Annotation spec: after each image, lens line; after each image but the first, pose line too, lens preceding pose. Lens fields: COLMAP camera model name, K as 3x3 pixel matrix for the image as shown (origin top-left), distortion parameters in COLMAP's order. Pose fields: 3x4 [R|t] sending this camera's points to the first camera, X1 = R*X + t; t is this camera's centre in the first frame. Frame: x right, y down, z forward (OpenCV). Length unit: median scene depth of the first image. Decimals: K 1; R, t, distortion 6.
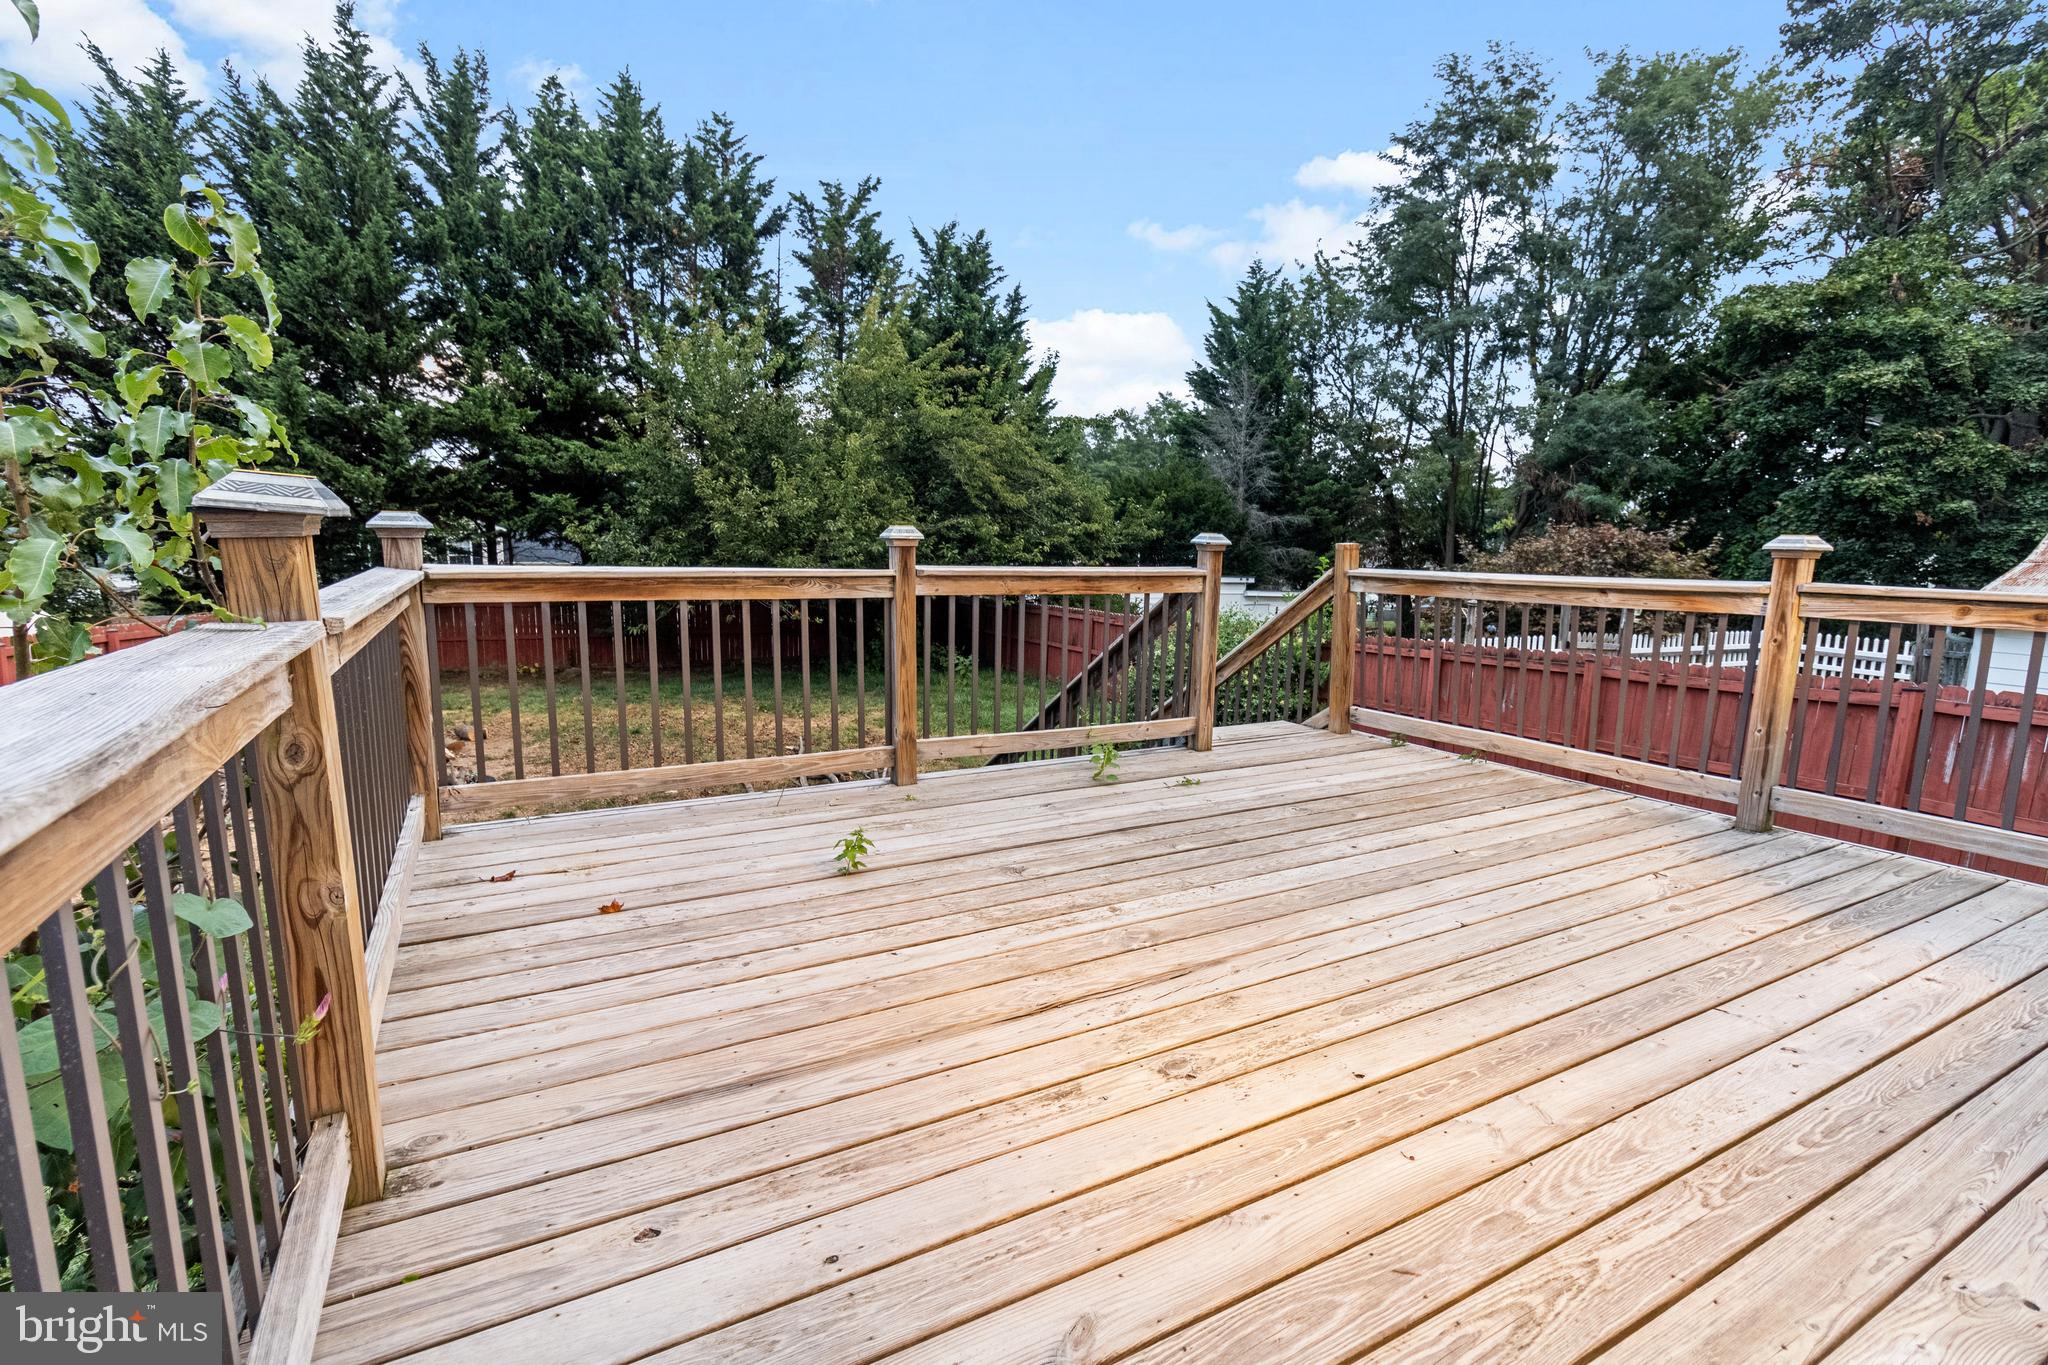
lens RADIAL K [[960.4, 0, 1021.2], [0, 960.4, 699.6], [0, 0, 1]] dist [-0.000327, 0.000619]
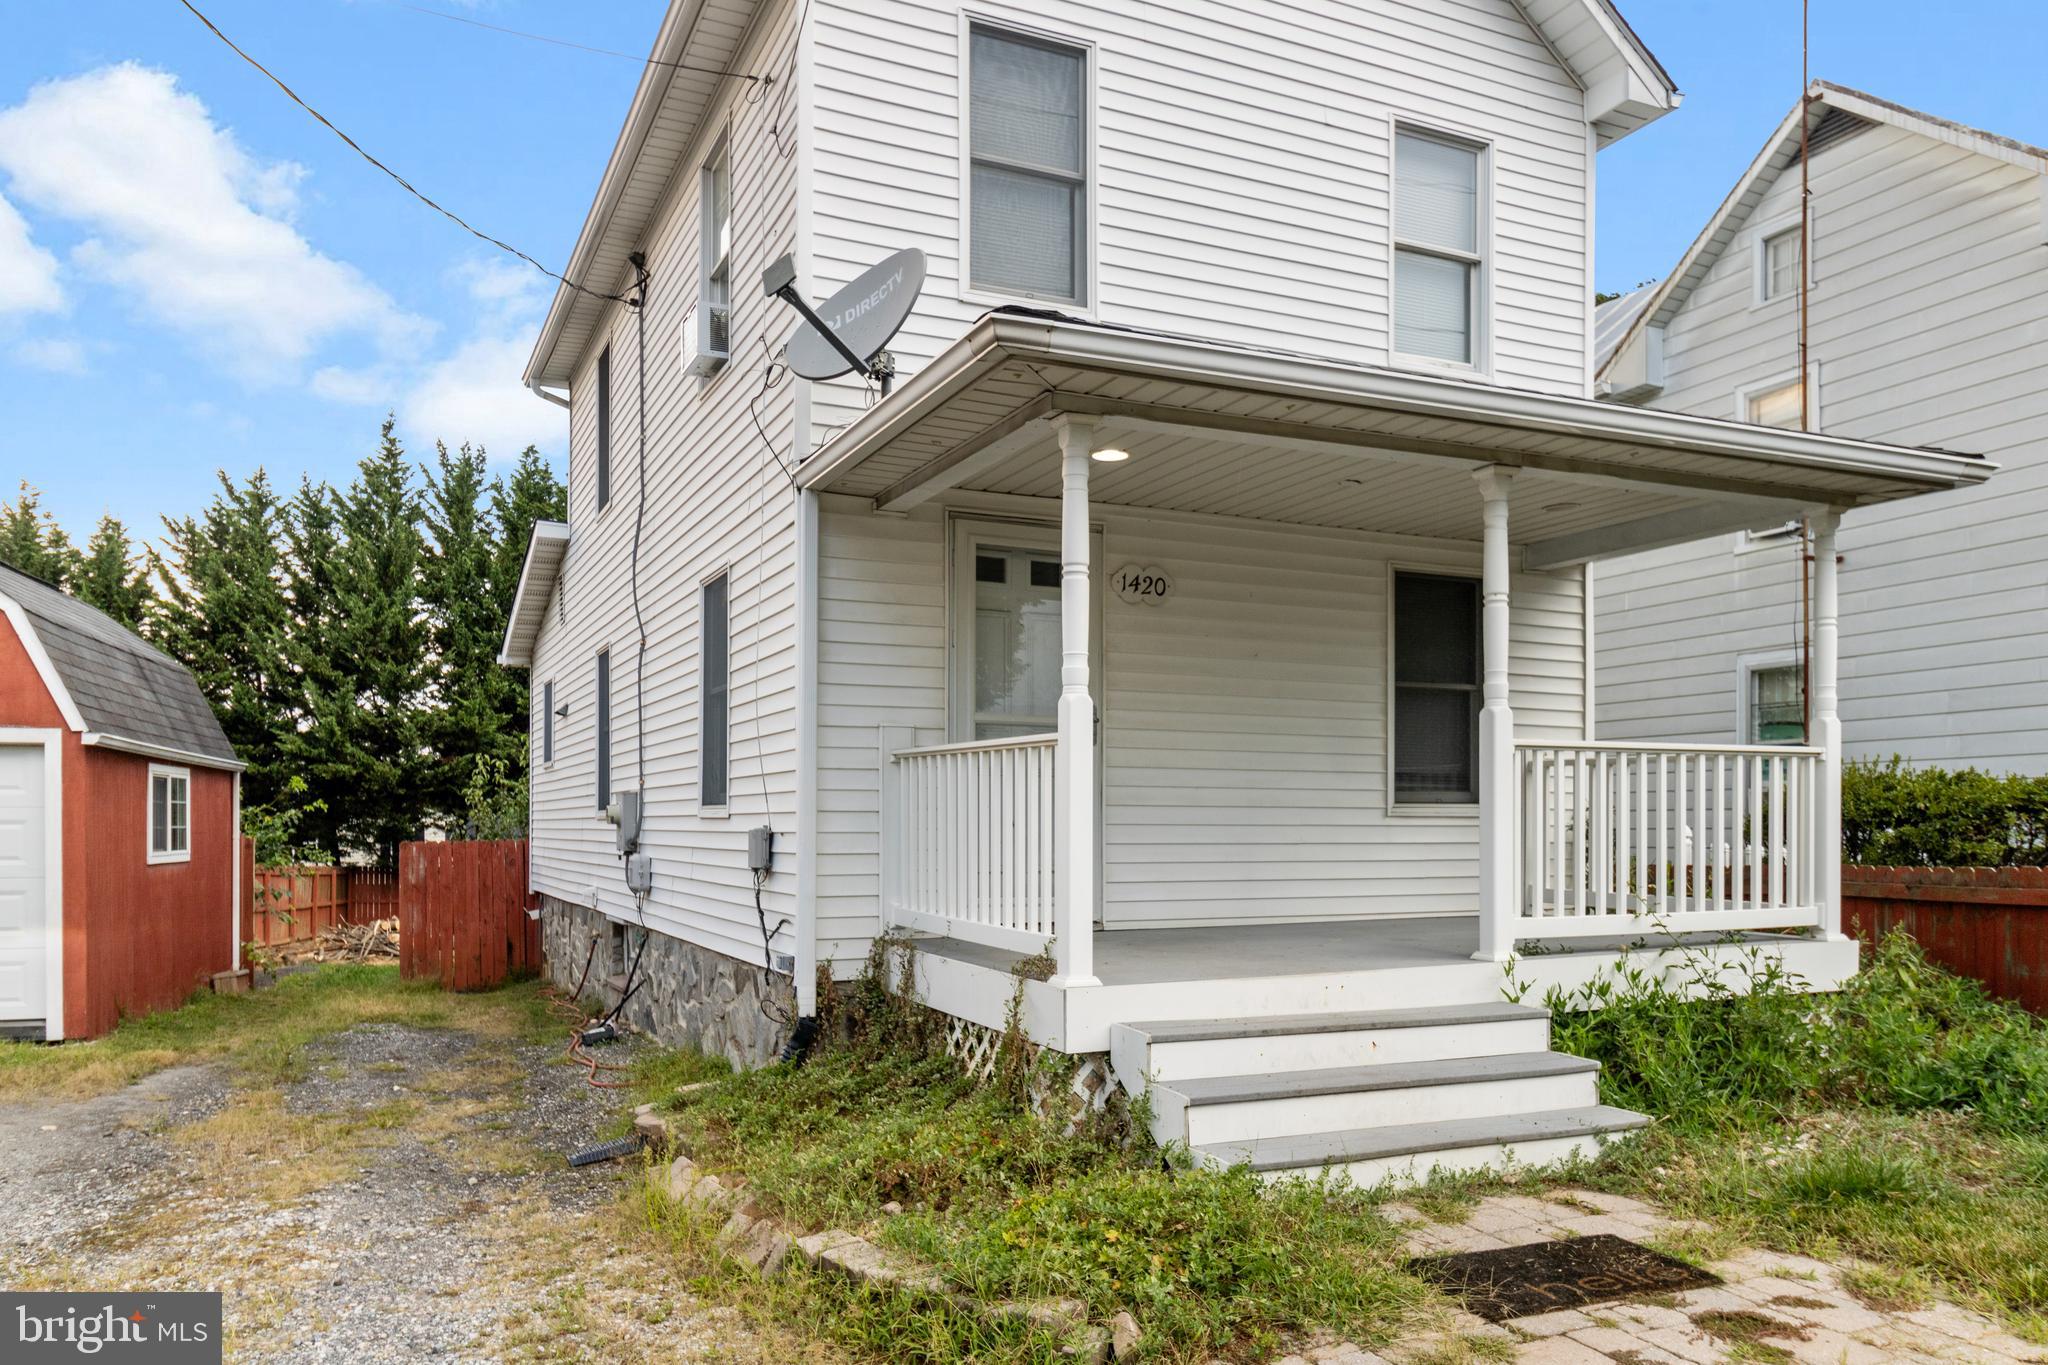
lens RADIAL K [[1426.3, 0, 988.1], [0, 1426.3, 829.8], [0, 0, 1]] dist [-0.008050, 0.008273]
pose [[0.995975, -0.019030, -0.087587, 0.284718], [0.005231, 0.987878, -0.155145, 0.143470], [0.089477, 0.154062, 0.984001, -0.775977]]
